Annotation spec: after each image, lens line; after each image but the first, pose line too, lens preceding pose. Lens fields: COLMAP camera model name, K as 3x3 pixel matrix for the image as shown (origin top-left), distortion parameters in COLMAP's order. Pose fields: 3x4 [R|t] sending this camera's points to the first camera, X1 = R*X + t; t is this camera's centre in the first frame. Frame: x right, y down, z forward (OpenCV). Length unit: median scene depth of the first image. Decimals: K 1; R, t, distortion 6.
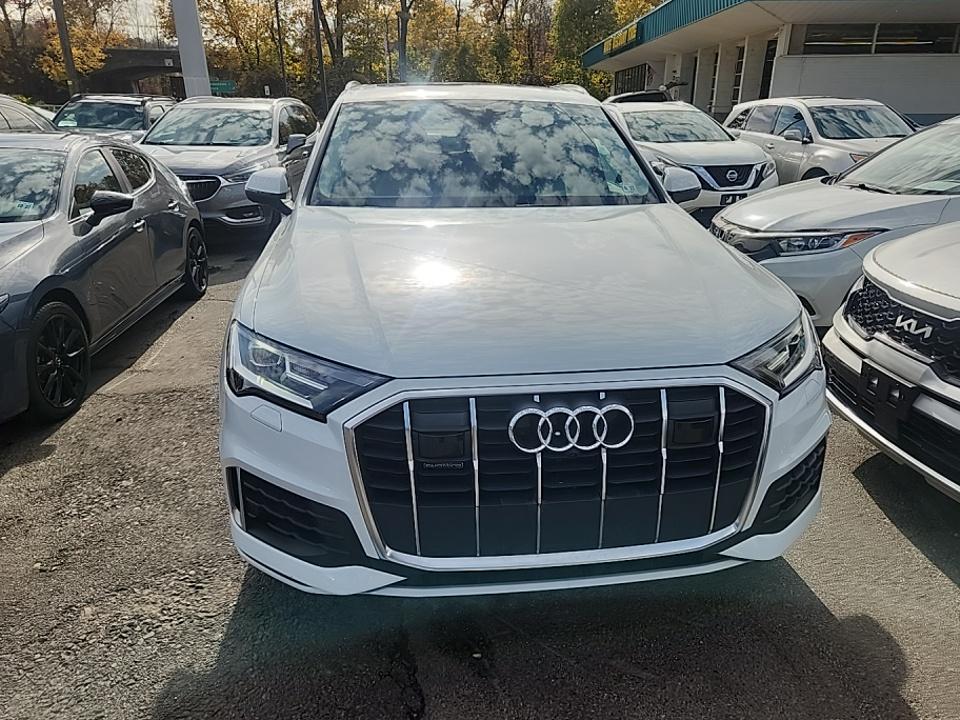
lens RADIAL K [[683.5, 0, 468.2], [0, 683.5, 354.7], [0, 0, 1]] dist [0.063173, -0.042299]
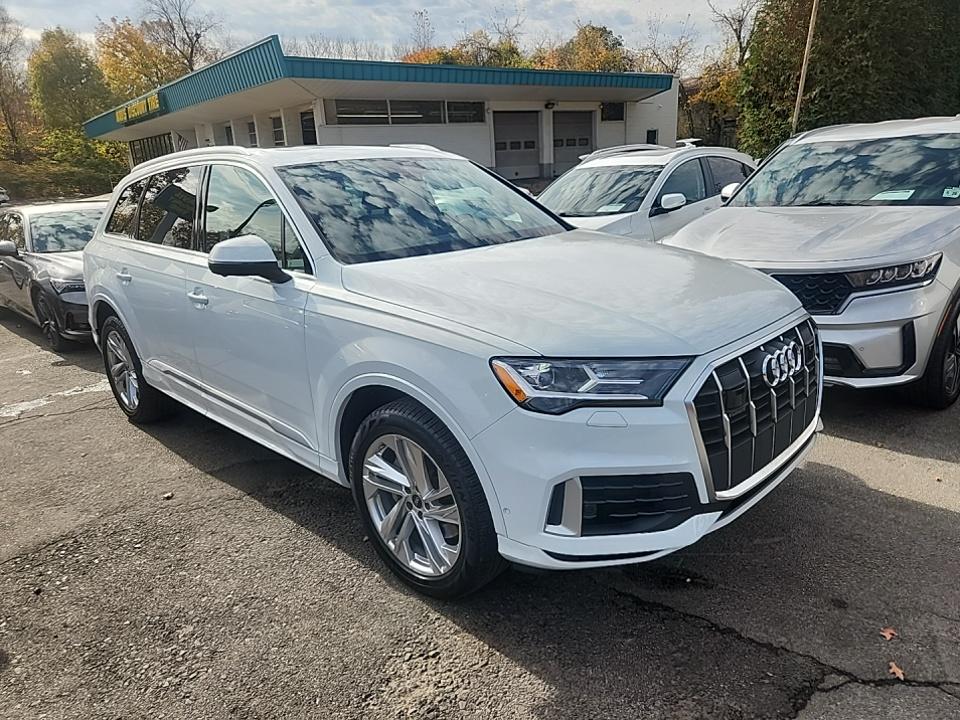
lens RADIAL K [[663.3, 0, 484.5], [0, 663.3, 362.6], [0, 0, 1]] dist [0.065805, -0.046575]
pose [[0.782074, -0.219645, 0.583195, -0.794046], [0.258947, 0.965751, 0.016474, -0.052735], [-0.566840, 0.138133, 0.812165, 0.152147]]
